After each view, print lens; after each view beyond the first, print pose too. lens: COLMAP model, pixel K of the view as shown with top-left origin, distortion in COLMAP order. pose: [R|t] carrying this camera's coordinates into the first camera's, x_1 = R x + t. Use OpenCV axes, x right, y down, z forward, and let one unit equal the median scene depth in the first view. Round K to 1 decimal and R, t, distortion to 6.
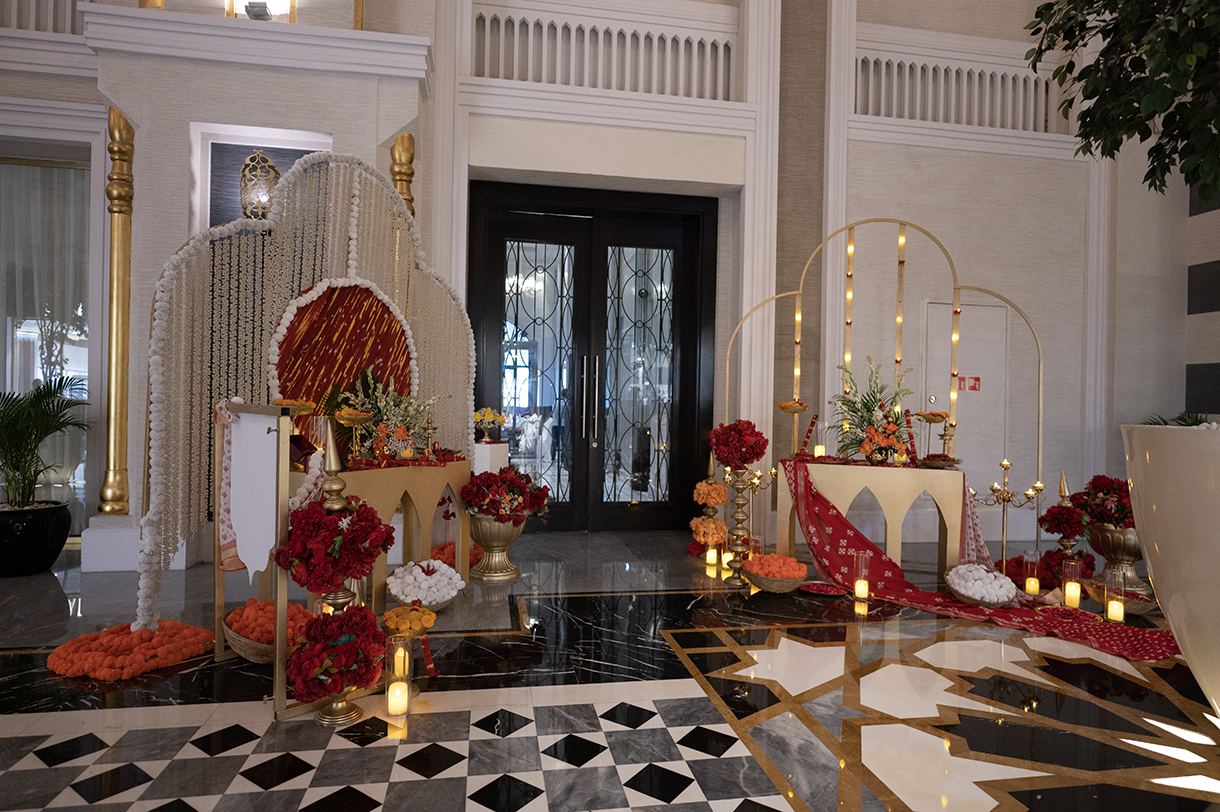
lens RADIAL K [[676.2, 0, 610.0], [0, 676.2, 406.0], [0, 0, 1]] dist [-0.002082, -0.001373]
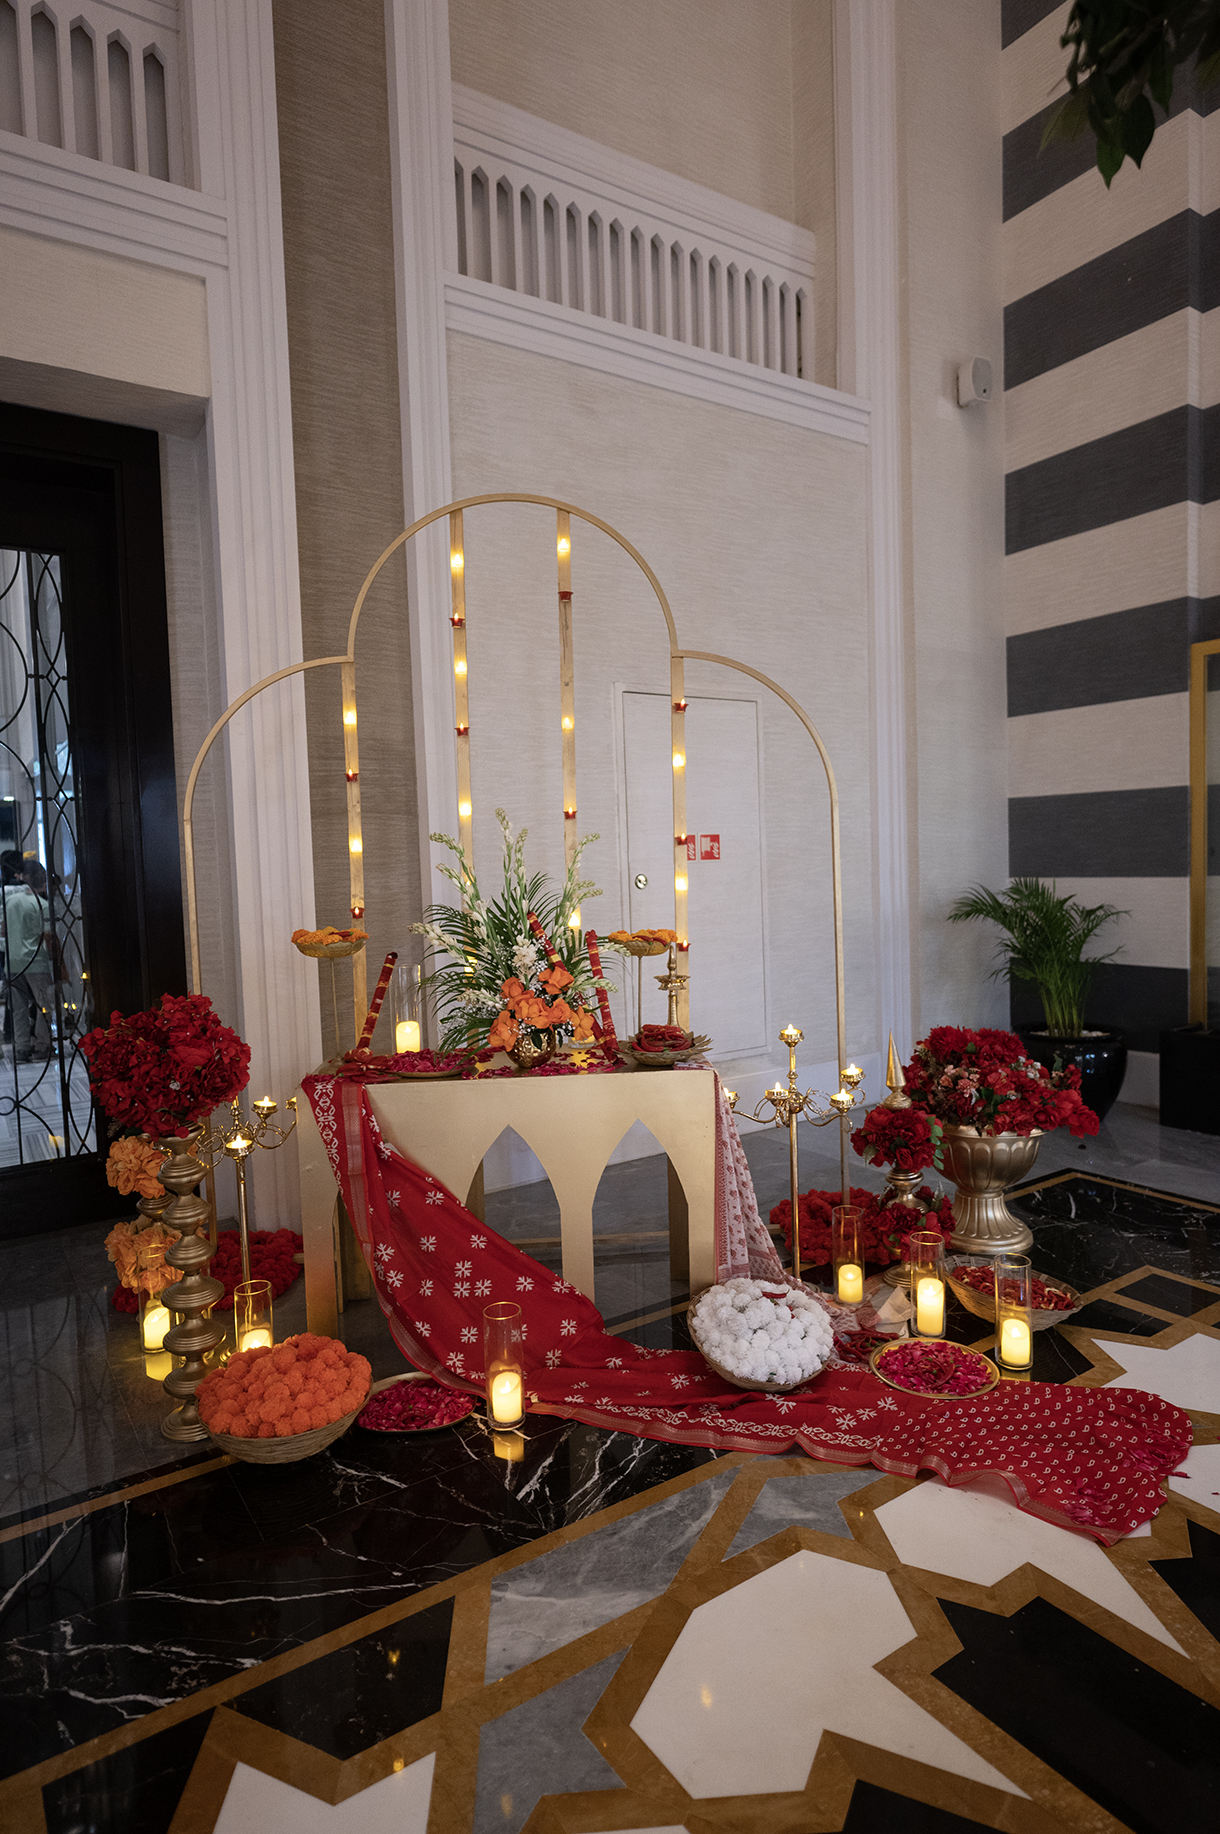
lens RADIAL K [[1032.6, 0, 610.0], [0, 1032.6, 917.0], [0, 0, 1]] dist [0.018690, -0.000134]
pose [[0.913761, -0.072447, 0.399740, 0.189114], [0.051951, 0.996730, 0.061888, -0.044633], [-0.402917, -0.035784, 0.914537, 0.393951]]
